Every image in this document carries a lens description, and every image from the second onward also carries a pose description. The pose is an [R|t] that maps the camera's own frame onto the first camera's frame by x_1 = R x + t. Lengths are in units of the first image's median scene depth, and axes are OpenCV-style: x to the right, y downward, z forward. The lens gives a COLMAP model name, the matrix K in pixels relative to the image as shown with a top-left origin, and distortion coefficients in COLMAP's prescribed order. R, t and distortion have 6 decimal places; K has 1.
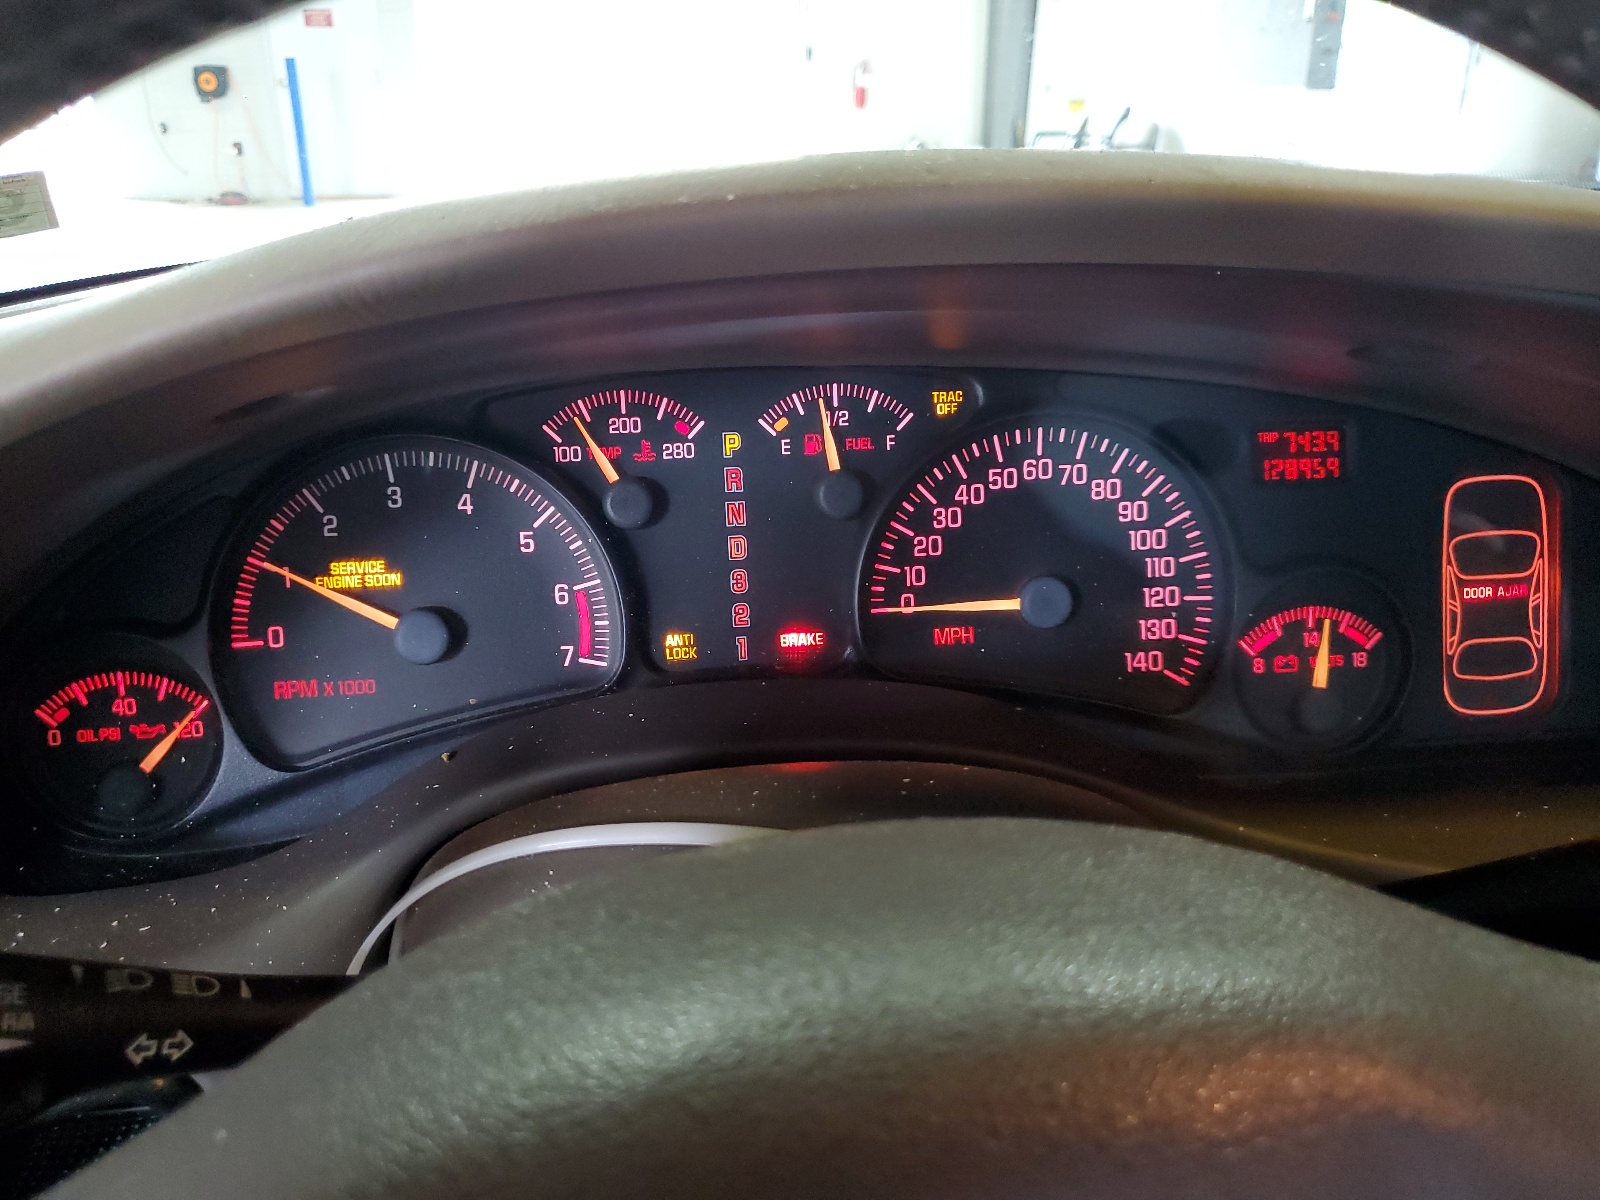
lens RADIAL K [[1207.2, 0, 798.9], [0, 1207.2, 601.8], [0, 0, 1]] dist [-0.004277, -0.001758]
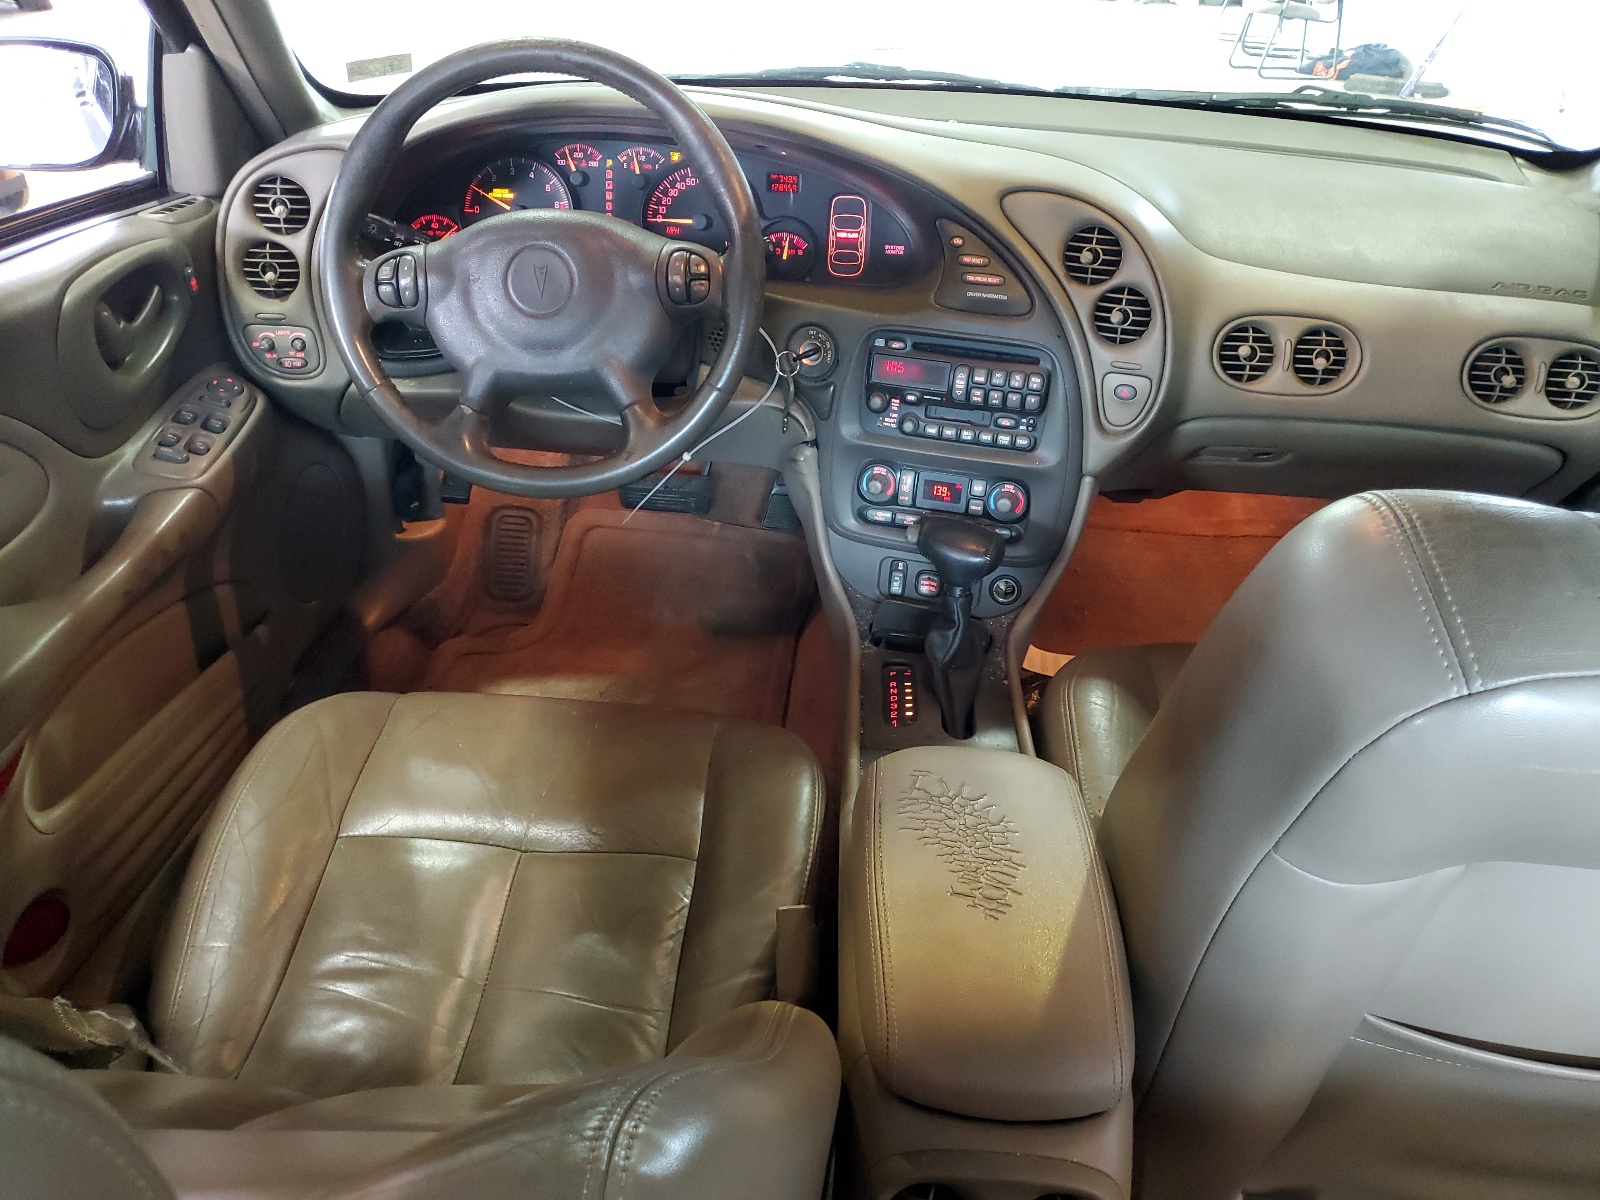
lens RADIAL K [[1207.2, 0, 798.6], [0, 1207.2, 605.7], [0, 0, 1]] dist [-0.004277, -0.001758]
pose [[0.977274, 0.042872, 0.207597, -0.182440], [-0.105721, 0.947417, 0.302033, -0.034016], [-0.183732, -0.317117, 0.930419, -2.563057]]
